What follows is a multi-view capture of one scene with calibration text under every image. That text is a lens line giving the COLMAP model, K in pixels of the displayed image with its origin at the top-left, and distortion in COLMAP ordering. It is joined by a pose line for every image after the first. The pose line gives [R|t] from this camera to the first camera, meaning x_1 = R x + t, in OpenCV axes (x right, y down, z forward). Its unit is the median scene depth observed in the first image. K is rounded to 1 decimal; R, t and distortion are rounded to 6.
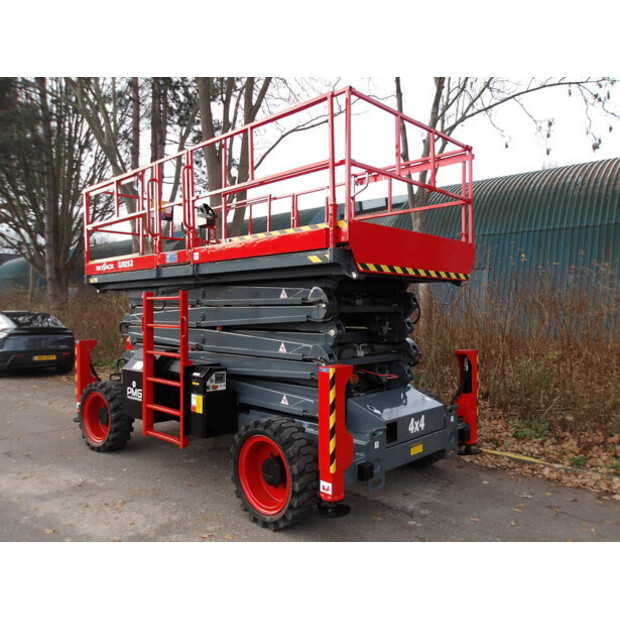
lens RADIAL K [[515.0, 0, 309.6], [0, 515.0, 312.5], [0, 0, 1]] dist [-0.013319, -0.007207]
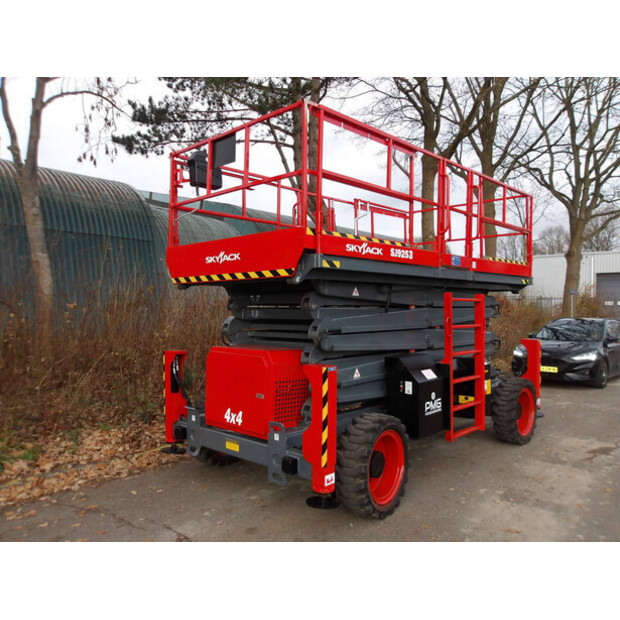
lens RADIAL K [[515.0, 0, 308.5], [0, 515.0, 308.6], [0, 0, 1]] dist [-0.013319, -0.007207]
pose [[-0.020832, -0.000398, 0.999783, -1.412944], [0.007812, 0.999969, 0.000561, -0.014423], [-0.999752, 0.007822, -0.020828, 1.425753]]
